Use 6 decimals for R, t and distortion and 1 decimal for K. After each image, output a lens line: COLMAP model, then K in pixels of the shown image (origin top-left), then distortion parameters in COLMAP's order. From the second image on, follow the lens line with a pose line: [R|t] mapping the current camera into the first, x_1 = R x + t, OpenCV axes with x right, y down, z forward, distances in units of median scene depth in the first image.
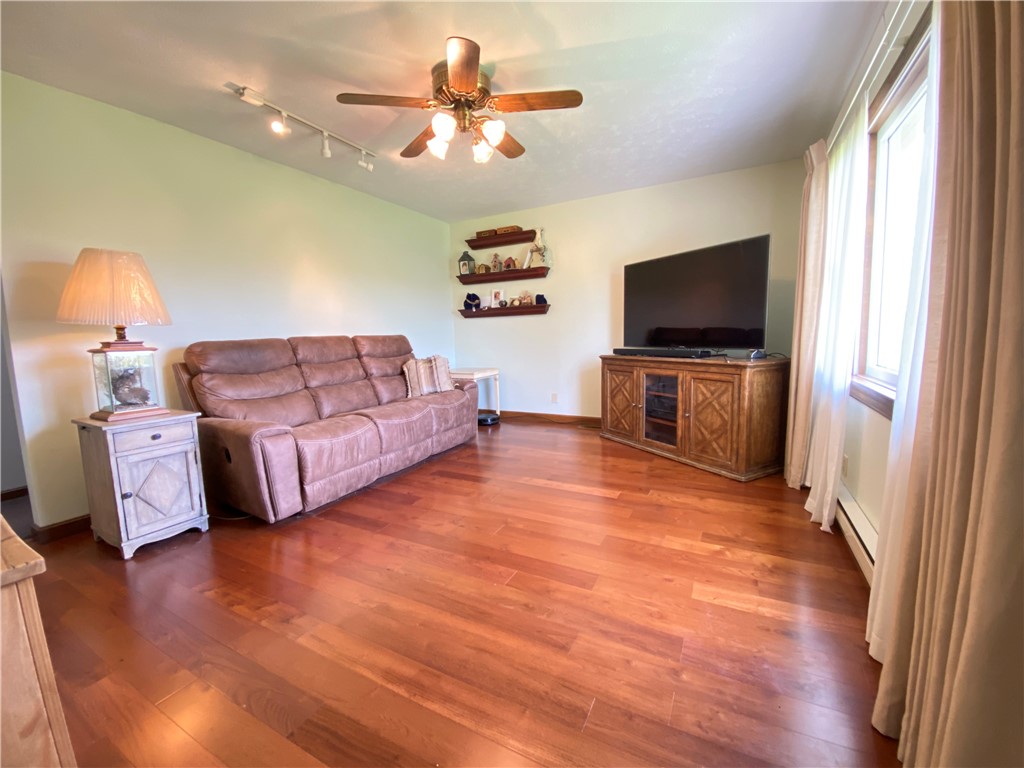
lens RADIAL K [[412.3, 0, 512.0], [0, 412.3, 384.0], [0, 0, 1]] dist [0.067072, -0.021431]
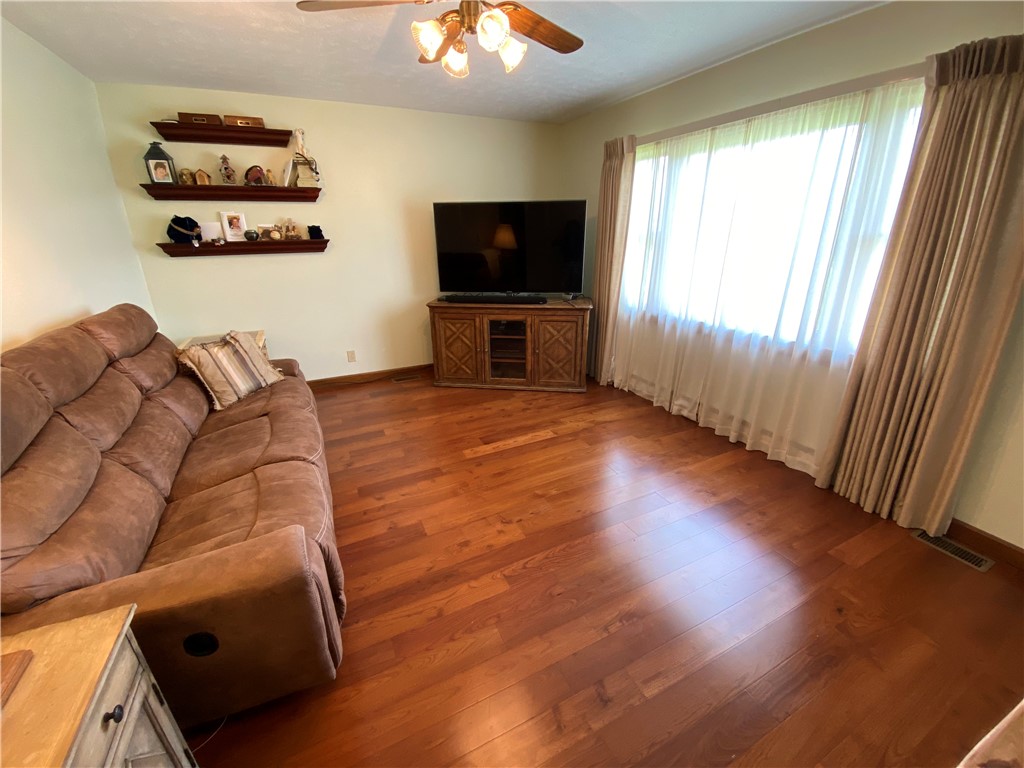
lens RADIAL K [[403.3, 0, 514.2], [0, 403.3, 396.3], [0, 0, 1]] dist [0.001937, -0.018726]
pose [[0.572639, -0.283784, 0.769124, -0.477237], [0.088014, 0.954035, 0.286481, -0.123573], [-0.815070, -0.096356, 0.571294, 0.319710]]
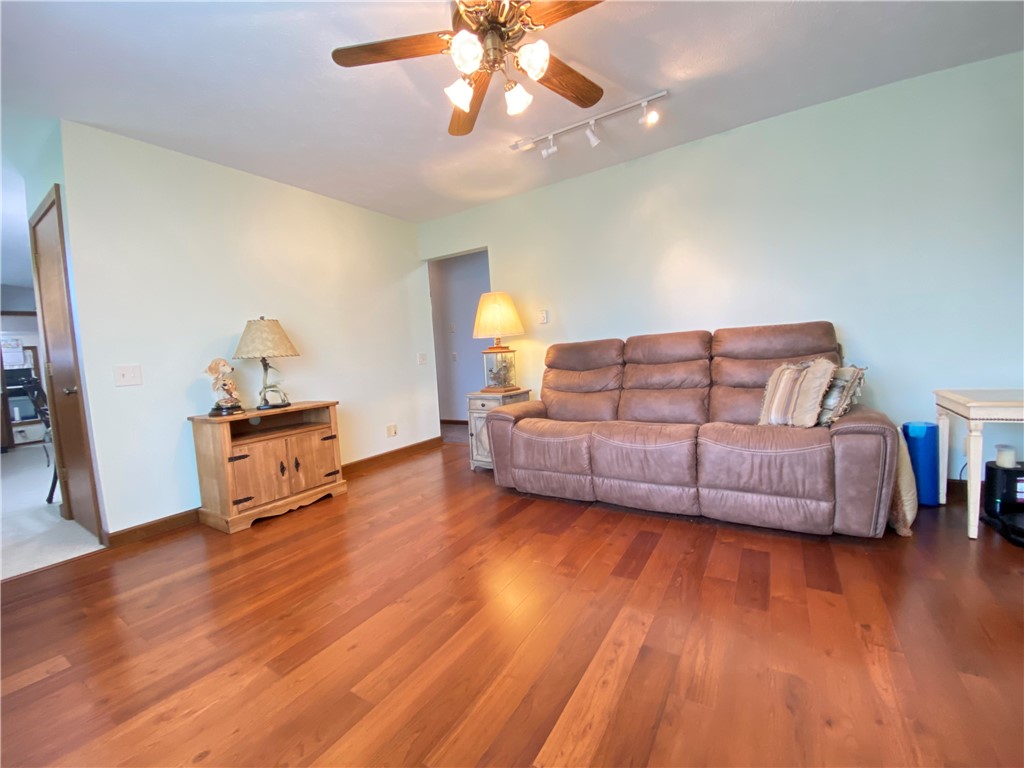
lens RADIAL K [[413.6, 0, 513.3], [0, 413.6, 385.1], [0, 0, 1]] dist [0.022047, -0.021894]
pose [[-0.067220, 0.109478, -0.991714, 0.419304], [-0.057053, 0.991914, 0.113367, -0.080739], [0.996106, 0.064201, -0.060431, 0.696903]]
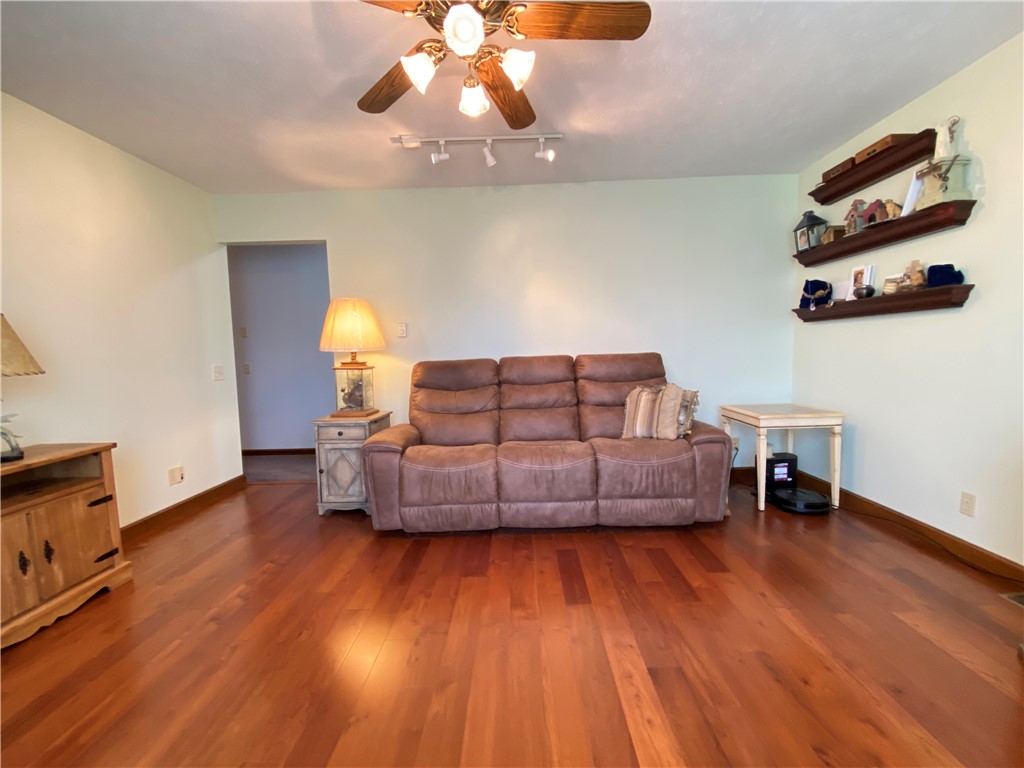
lens RADIAL K [[413.6, 0, 513.3], [0, 413.6, 385.1], [0, 0, 1]] dist [0.022047, -0.021894]
pose [[0.459191, 0.087468, -0.884021, 0.329885], [-0.093215, 0.994391, 0.049969, -0.084410], [0.883434, 0.059459, 0.464769, 0.497603]]
